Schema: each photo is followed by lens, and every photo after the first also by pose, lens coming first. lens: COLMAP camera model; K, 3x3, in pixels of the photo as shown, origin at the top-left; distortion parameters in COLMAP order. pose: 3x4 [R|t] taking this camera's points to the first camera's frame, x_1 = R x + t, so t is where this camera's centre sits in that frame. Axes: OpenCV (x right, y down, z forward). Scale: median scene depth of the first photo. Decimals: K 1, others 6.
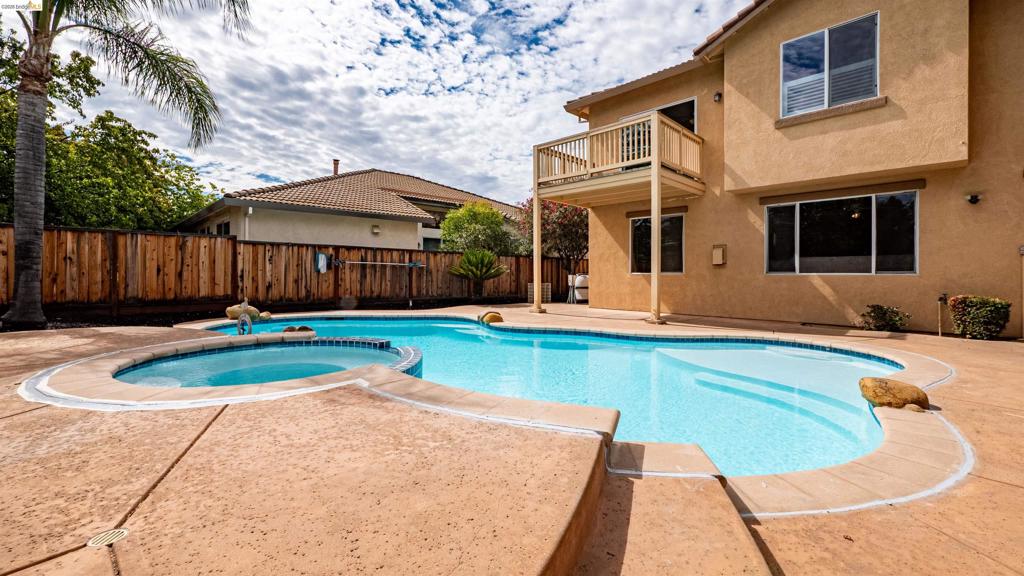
lens RADIAL K [[433.7, 0, 514.1], [0, 433.7, 287.4], [0, 0, 1]] dist [-0.004312, 0.000329]
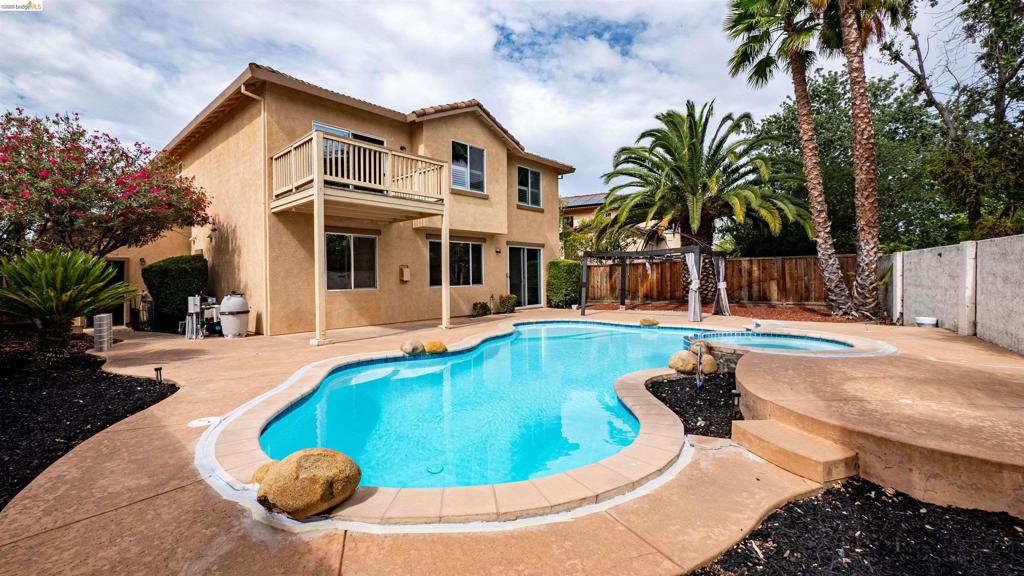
lens RADIAL K [[433.7, 0, 519.5], [0, 433.7, 282.6], [0, 0, 1]] dist [-0.004312, 0.000329]
pose [[-0.087308, 0.000144, 0.996181, -0.716004], [0.063027, 0.997997, 0.005380, -0.029095], [-0.994186, 0.063256, -0.087142, 0.676183]]
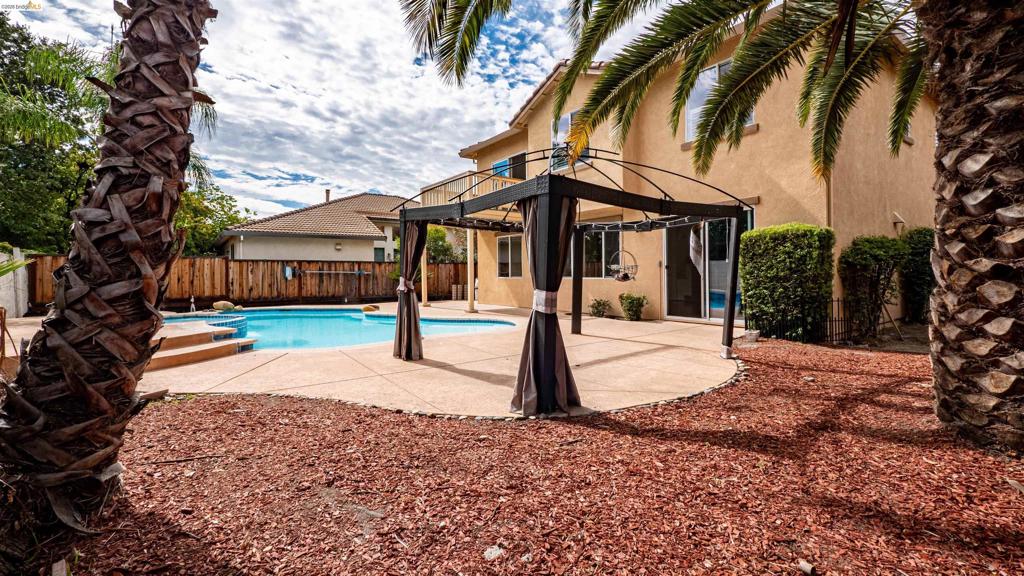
lens RADIAL K [[433.7, 0, 509.9], [0, 433.7, 288.9], [0, 0, 1]] dist [-0.004312, 0.000329]
pose [[0.991547, -0.007712, -0.129521, 0.494622], [0.008201, 0.999961, 0.003241, -0.001732], [0.129491, -0.004276, 0.991571, -0.350352]]
